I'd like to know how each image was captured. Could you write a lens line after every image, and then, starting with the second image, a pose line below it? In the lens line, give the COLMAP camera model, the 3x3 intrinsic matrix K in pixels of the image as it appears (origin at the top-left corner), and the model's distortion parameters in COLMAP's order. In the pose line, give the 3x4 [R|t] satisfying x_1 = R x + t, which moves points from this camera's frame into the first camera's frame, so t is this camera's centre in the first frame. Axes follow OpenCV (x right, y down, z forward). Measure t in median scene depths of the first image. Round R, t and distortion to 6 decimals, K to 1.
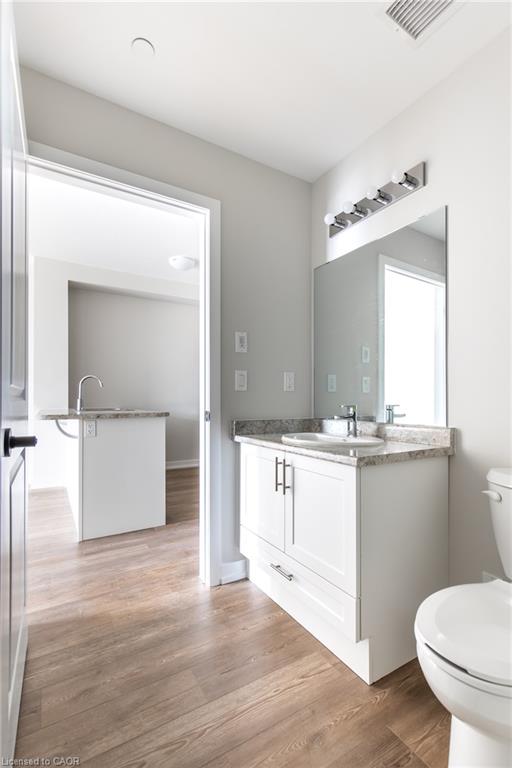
lens RADIAL K [[347.8, 0, 252.3], [0, 347.8, 397.7], [0, 0, 1]] dist [0.001148, -0.000258]
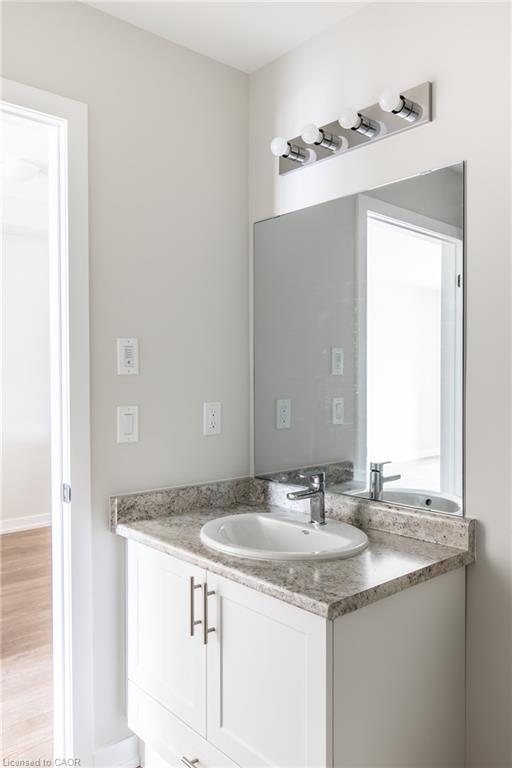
lens RADIAL K [[589.6, 0, 256.0], [0, 589.6, 384.0], [0, 0, 1]] dist [0.000624, -0.003005]
pose [[0.983028, -0.006006, 0.183357, -0.002505], [0.002640, 0.999824, 0.018596, -0.136780], [-0.183436, -0.017797, 0.982870, 0.020247]]
